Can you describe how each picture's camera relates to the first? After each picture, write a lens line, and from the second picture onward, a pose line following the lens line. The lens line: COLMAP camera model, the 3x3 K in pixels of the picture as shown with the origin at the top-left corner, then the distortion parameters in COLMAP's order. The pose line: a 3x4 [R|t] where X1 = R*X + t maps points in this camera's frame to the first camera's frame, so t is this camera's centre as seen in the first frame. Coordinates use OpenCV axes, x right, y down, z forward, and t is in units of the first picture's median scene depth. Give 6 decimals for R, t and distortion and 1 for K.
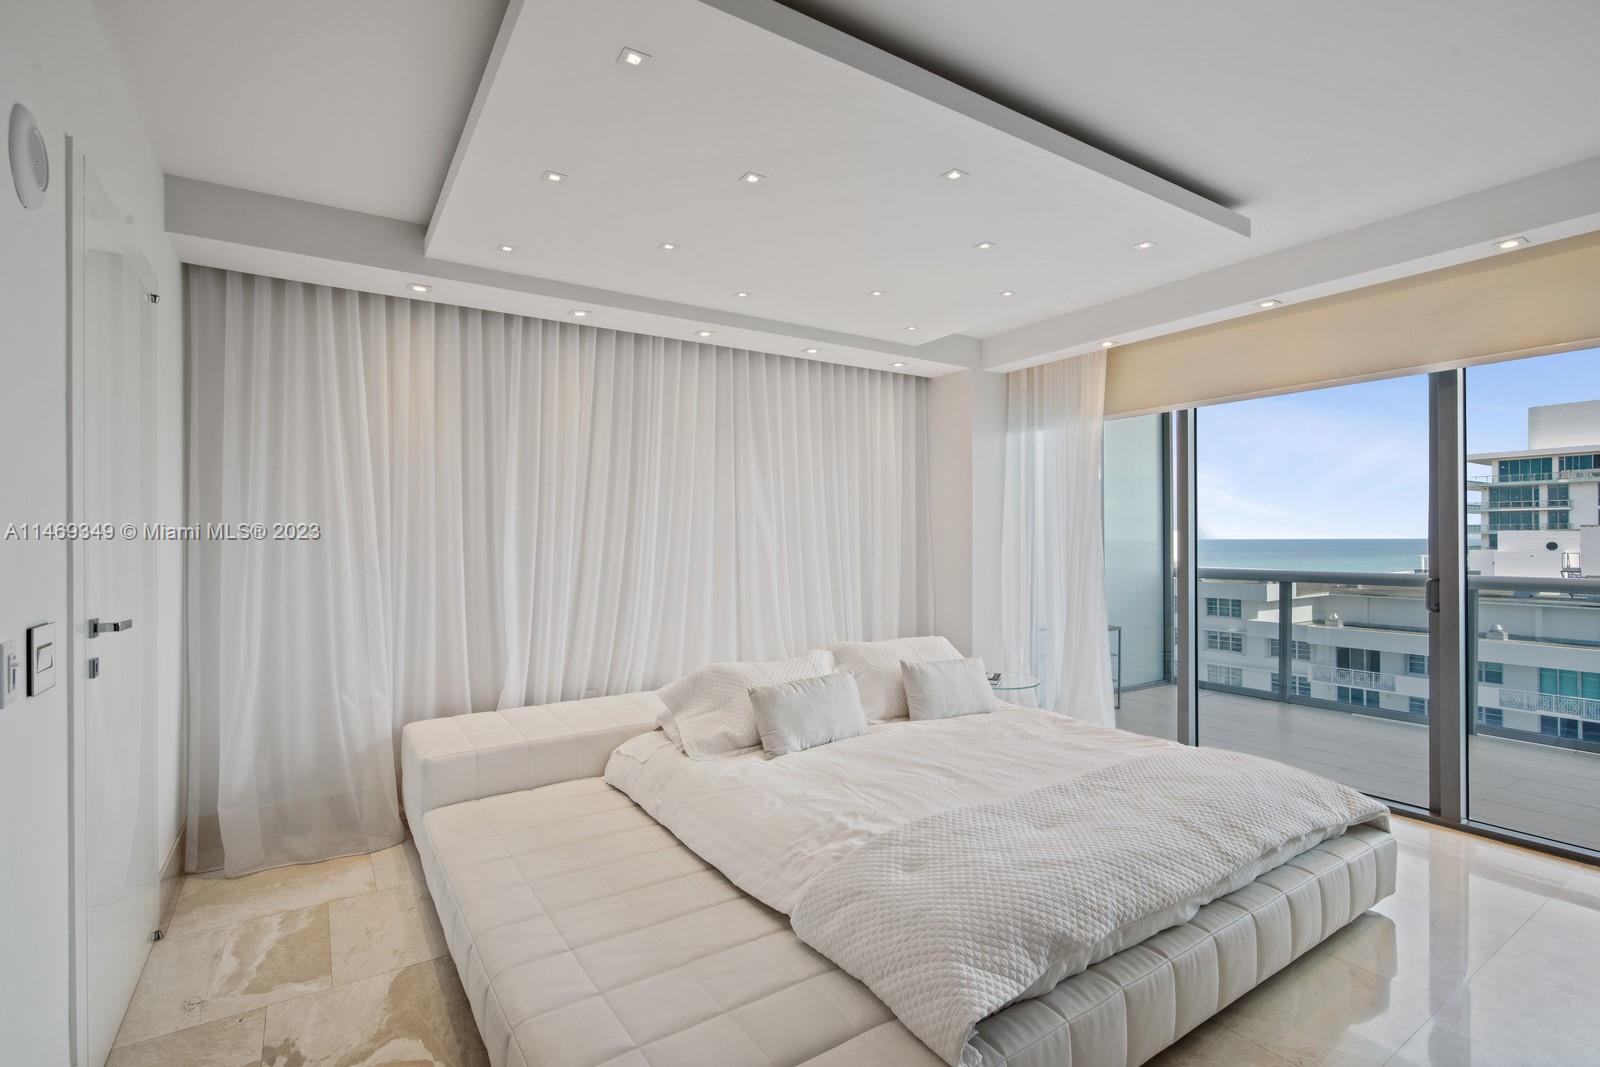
lens RADIAL K [[737.5, 0, 800.3], [0, 737.5, 540.2], [0, 0, 1]] dist [-0.000292, 0.000152]
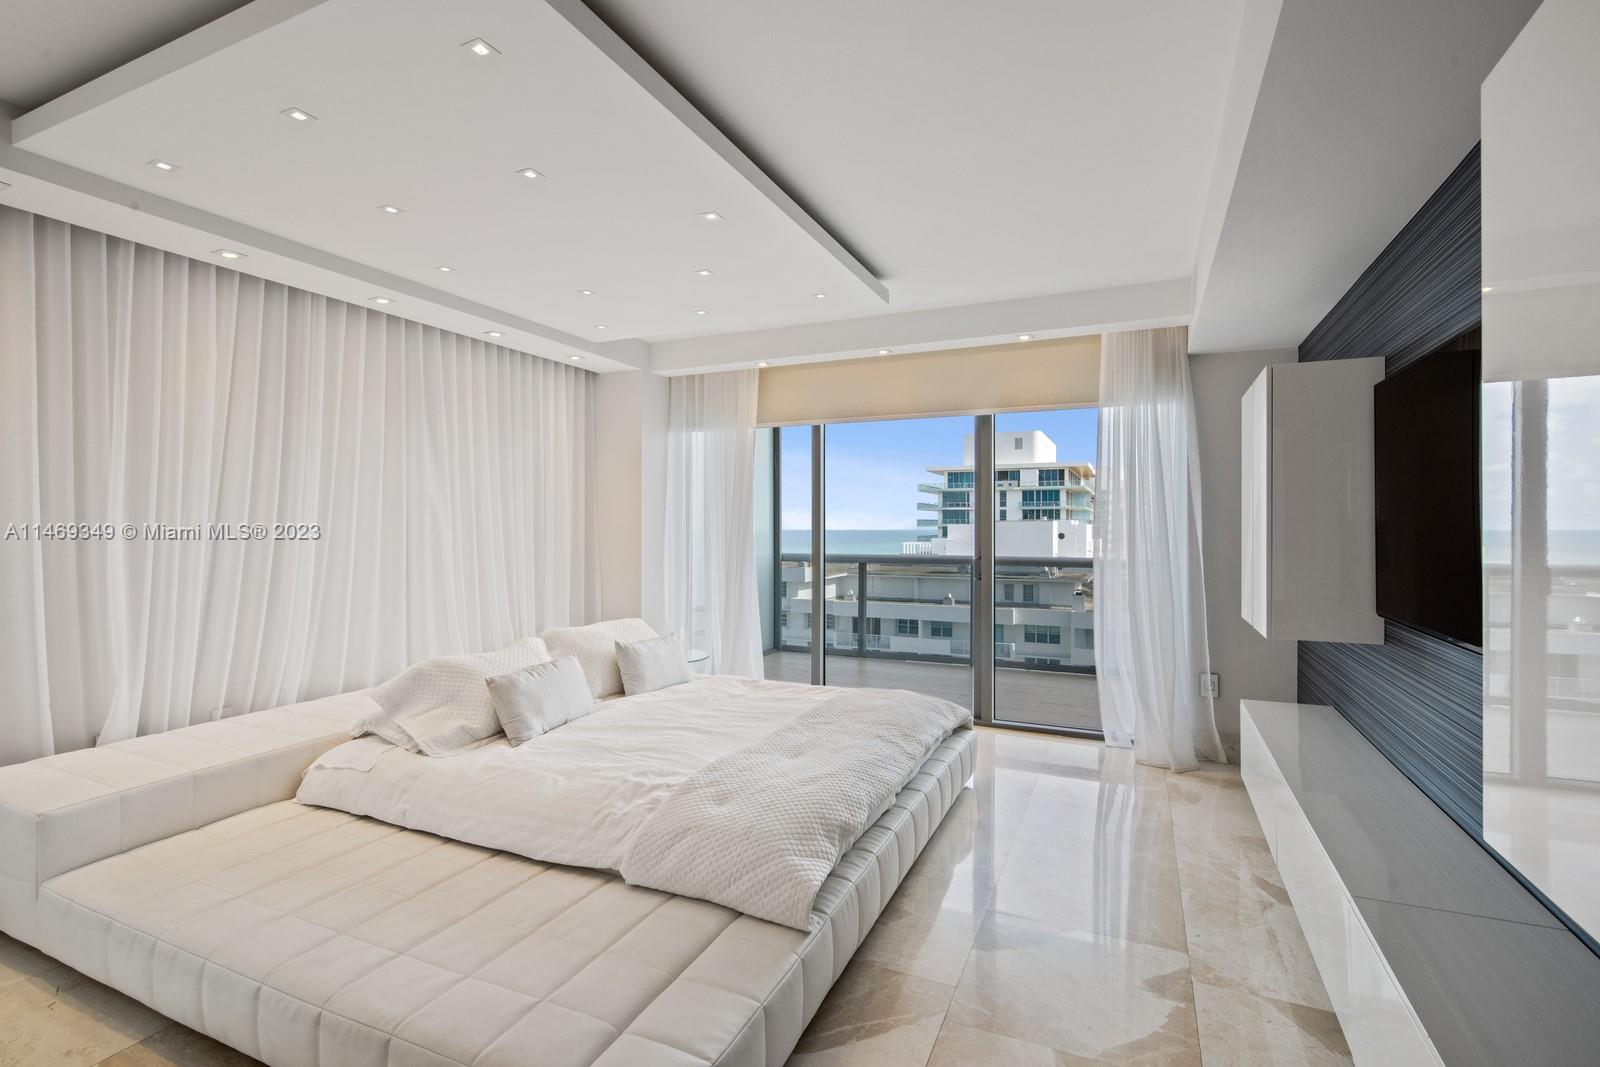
lens RADIAL K [[732.0, 0, 796.1], [0, 732.0, 530.7], [0, 0, 1]] dist [-0.000445, 0.000260]
pose [[0.852568, 0.003089, 0.522607, -0.237177], [-0.003764, 0.999993, 0.000229, 0.001897], [-0.522602, -0.002162, 0.852574, -0.049978]]
